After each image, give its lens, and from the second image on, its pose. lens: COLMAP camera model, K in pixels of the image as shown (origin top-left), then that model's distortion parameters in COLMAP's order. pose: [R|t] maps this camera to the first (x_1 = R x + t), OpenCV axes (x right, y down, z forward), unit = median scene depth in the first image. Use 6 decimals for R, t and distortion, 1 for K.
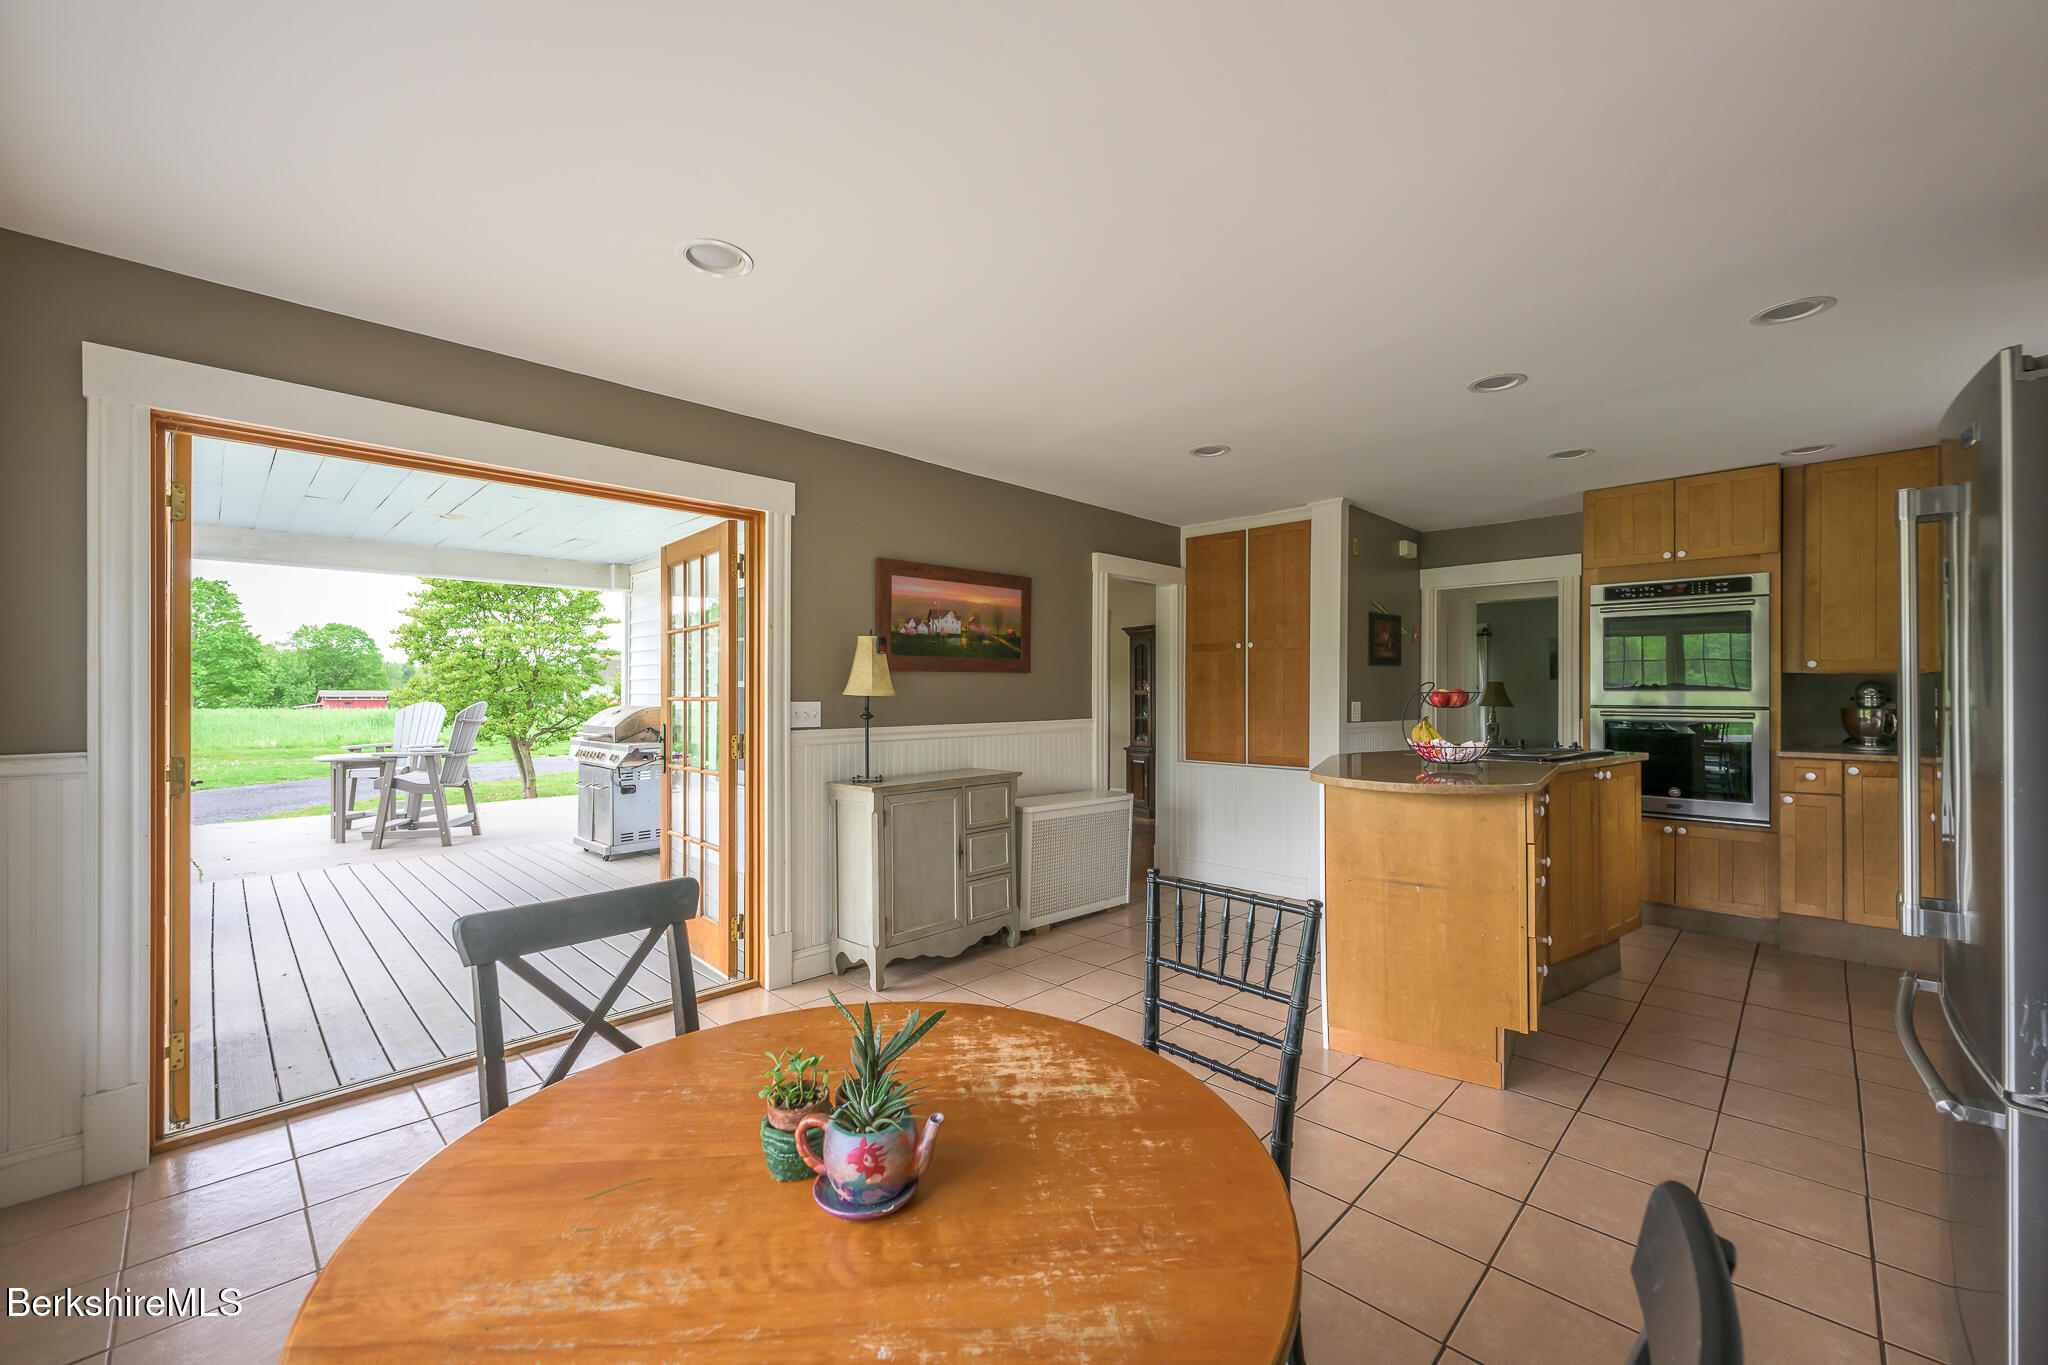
lens RADIAL K [[813.3, 0, 1020.7], [0, 813.3, 703.9], [0, 0, 1]] dist [-0.000090, -0.000005]
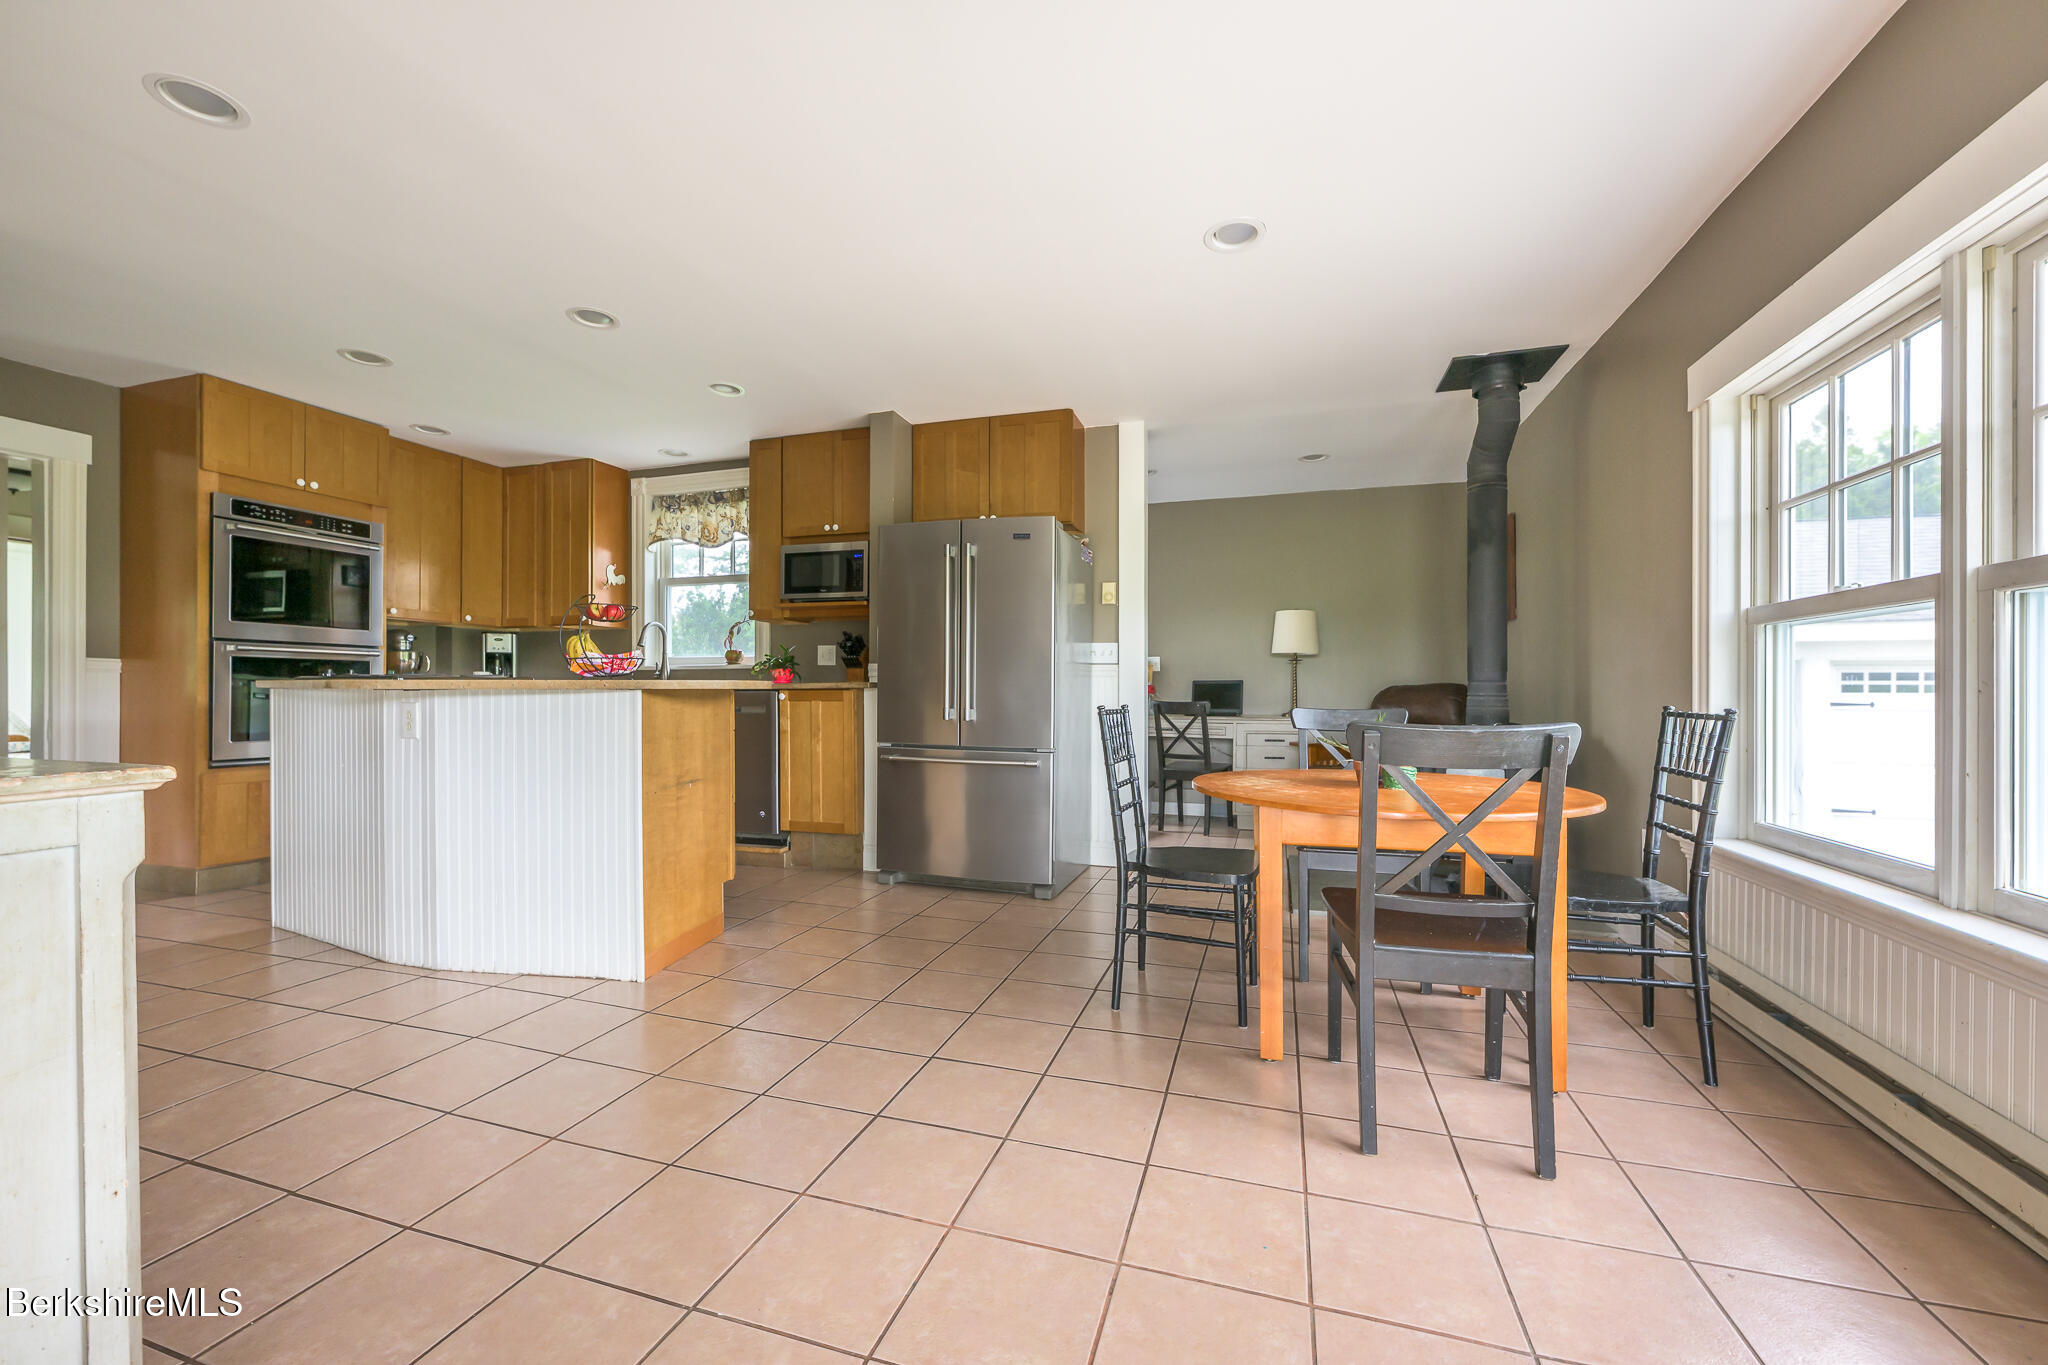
lens RADIAL K [[805.1, 0, 1017.8], [0, 805.1, 691.6], [0, 0, 1]] dist [-0.001546, -0.000130]
pose [[-0.455126, -0.000347, 0.890427, -0.419341], [0.009330, 0.999943, 0.005158, 0.064149], [-0.890378, 0.010655, -0.455097, 0.690895]]
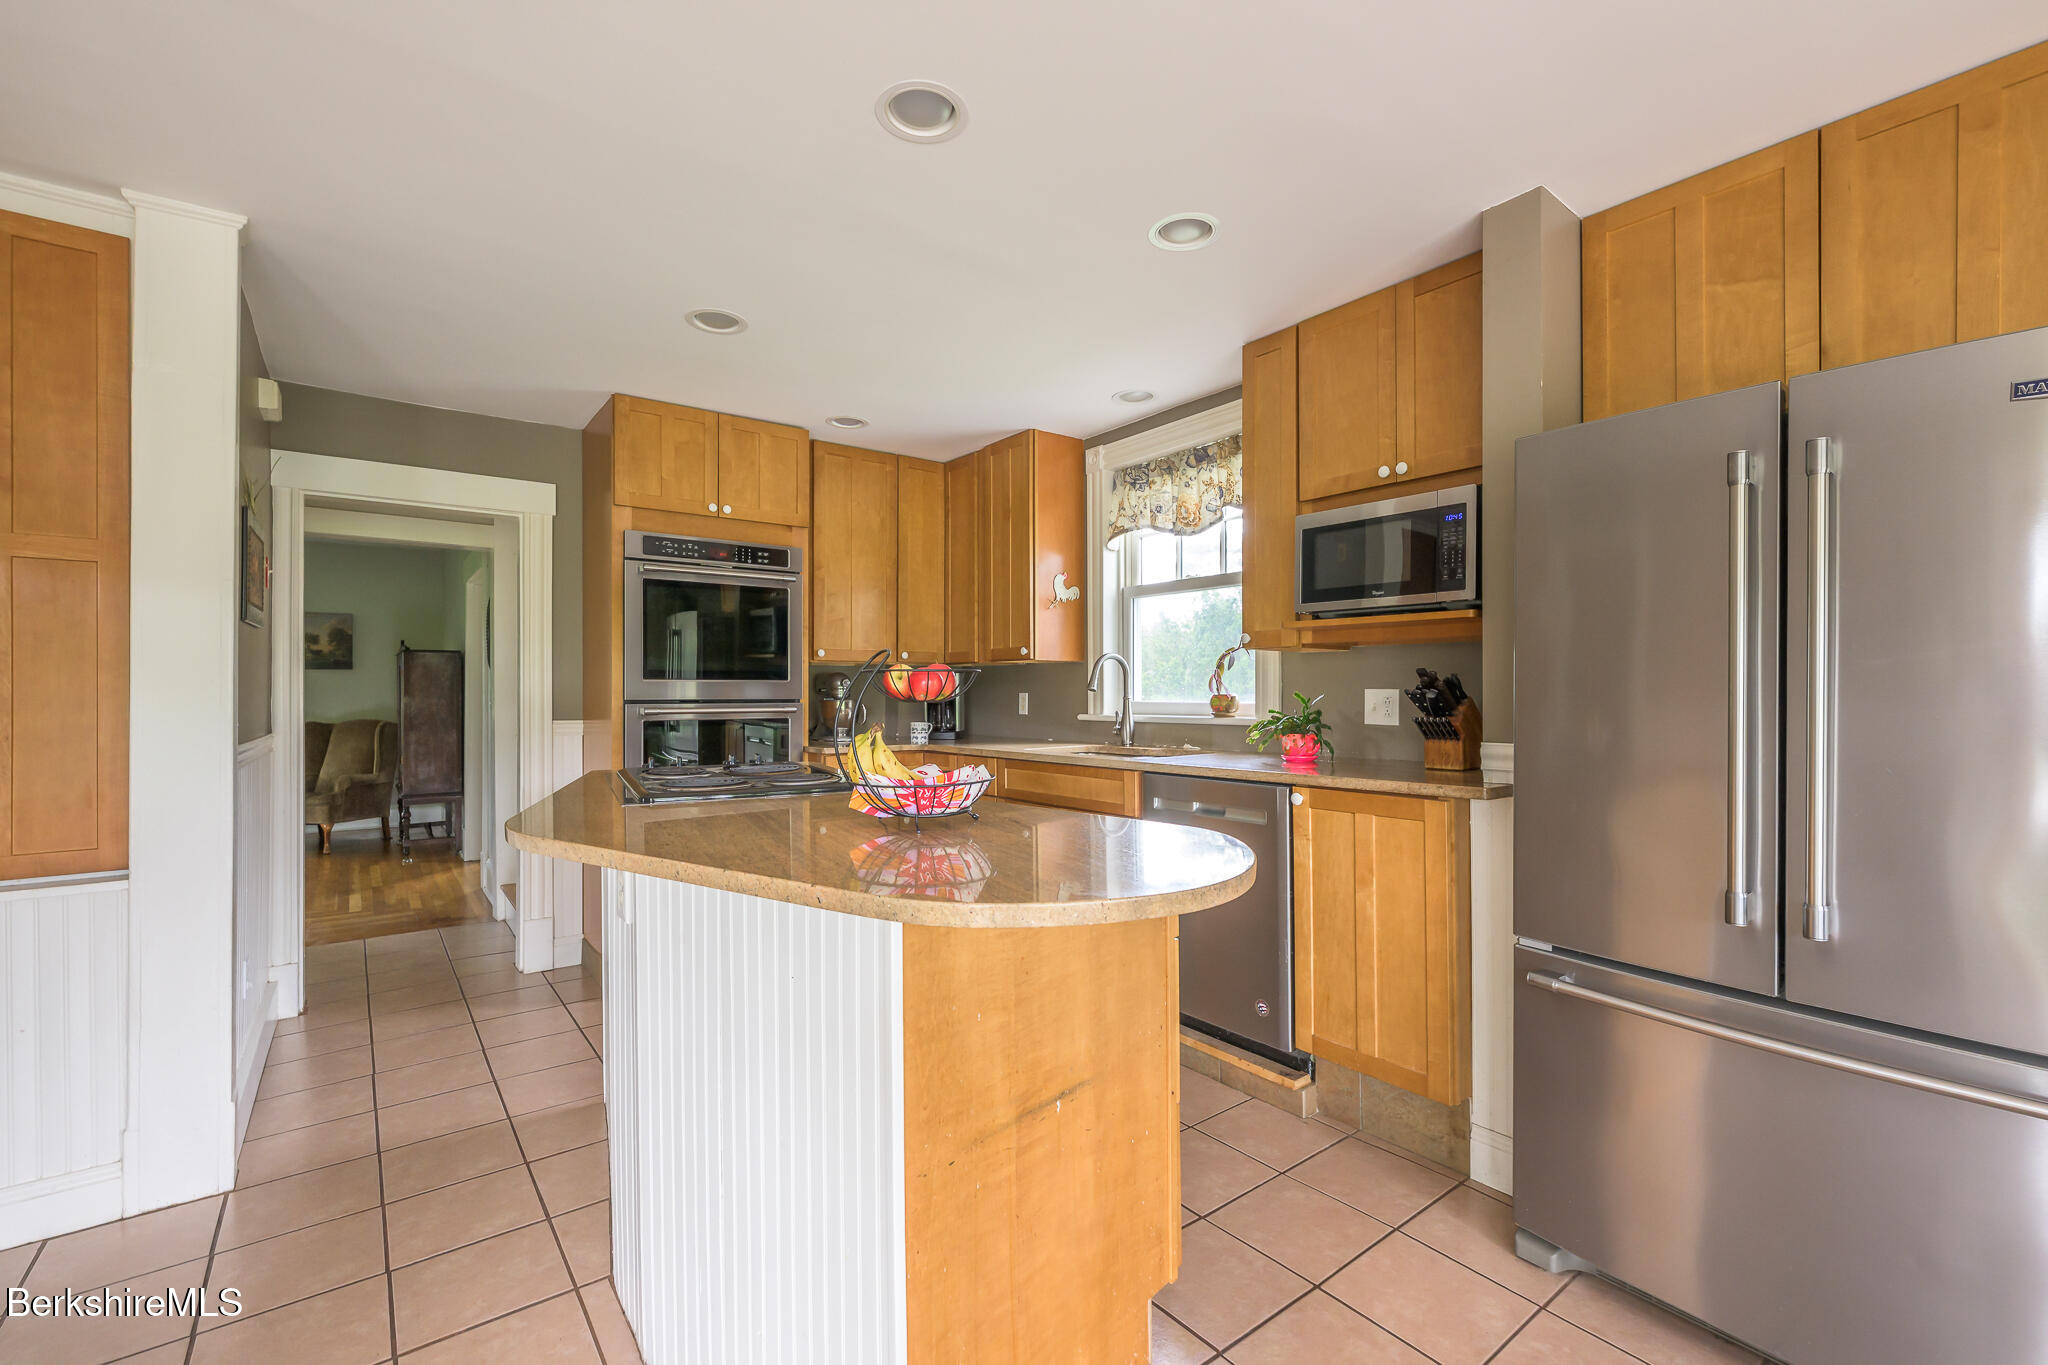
lens RADIAL K [[864.6, 0, 1014.8], [0, 864.6, 691.2], [0, 0, 1]] dist [-0.002064, -0.000063]
pose [[0.143924, -0.001074, 0.989588, 0.010965], [0.014847, 0.999889, -0.001074, 0.000019], [-0.989477, 0.014847, 0.143924, 0.598444]]
